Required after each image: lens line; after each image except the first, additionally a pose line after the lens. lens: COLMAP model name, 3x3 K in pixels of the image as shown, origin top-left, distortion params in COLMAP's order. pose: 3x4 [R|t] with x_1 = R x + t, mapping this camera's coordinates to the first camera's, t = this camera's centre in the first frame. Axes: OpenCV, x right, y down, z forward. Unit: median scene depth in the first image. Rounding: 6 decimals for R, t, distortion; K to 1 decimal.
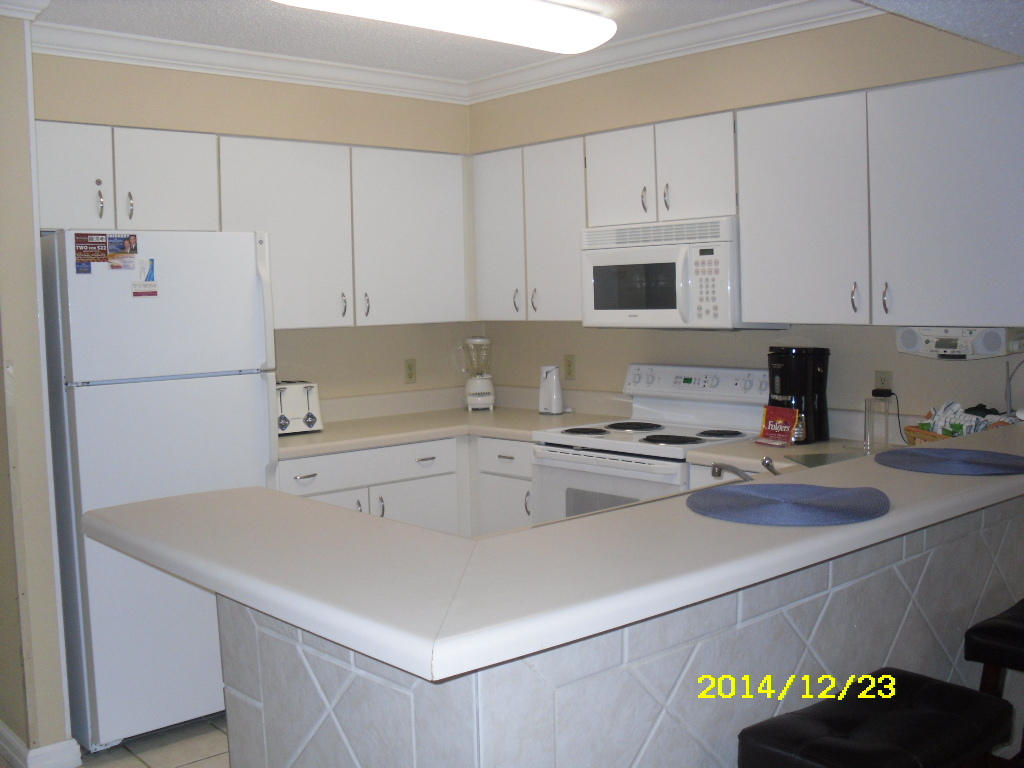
lens RADIAL K [[1085.9, 0, 512.0], [0, 1085.9, 384.0], [0, 0, 1]] dist [0.002604, 0.000159]
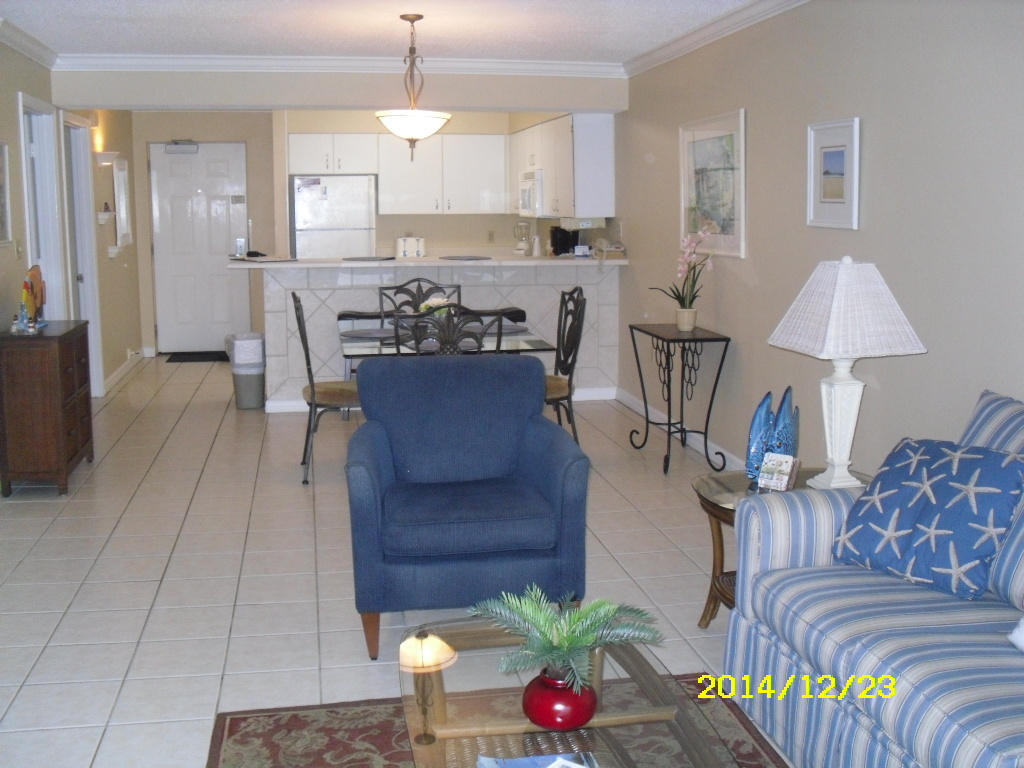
lens RADIAL K [[1085.9, 0, 512.0], [0, 1085.9, 384.0], [0, 0, 1]] dist [0.002604, 0.000159]
pose [[0.850298, 0.111223, -0.514415, 1.181210], [-0.059871, 0.991512, 0.115412, 0.028297], [0.522885, -0.067336, 0.849740, -0.867224]]
